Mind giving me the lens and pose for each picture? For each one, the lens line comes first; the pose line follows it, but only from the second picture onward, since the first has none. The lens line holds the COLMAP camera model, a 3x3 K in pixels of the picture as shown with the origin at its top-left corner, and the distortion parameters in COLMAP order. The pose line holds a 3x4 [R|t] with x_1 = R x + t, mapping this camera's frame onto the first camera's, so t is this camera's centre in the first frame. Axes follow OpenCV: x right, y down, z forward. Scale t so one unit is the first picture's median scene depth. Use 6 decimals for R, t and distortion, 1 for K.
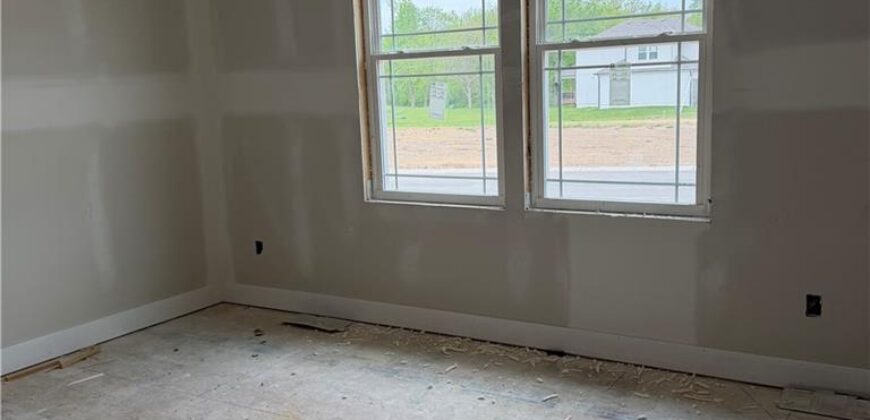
lens RADIAL K [[806.8, 0, 436.6], [0, 806.8, 212.7], [0, 0, 1]] dist [0.070107, 0.000000]
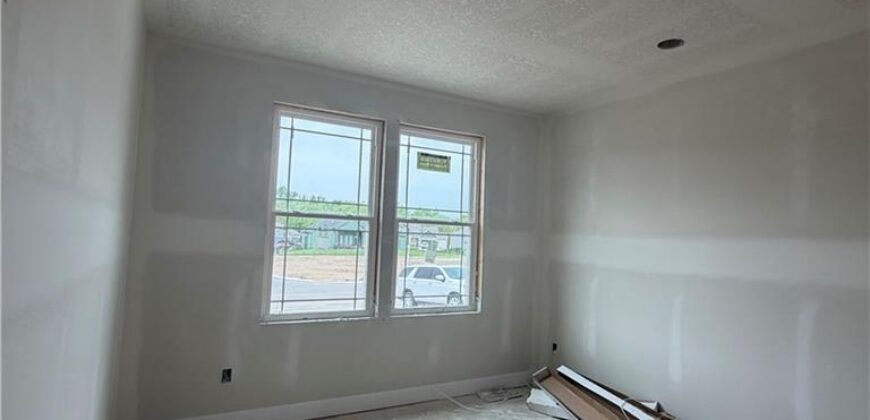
lens RADIAL K [[486.2, 0, 439.7], [0, 486.2, 208.0], [0, 0, 1]] dist [-0.017324, -0.000136]
pose [[0.437264, 0.111362, 0.892412, -0.660486], [0.091208, 0.981696, -0.167193, -0.040219], [-0.894696, 0.154503, 0.419103, 0.407063]]
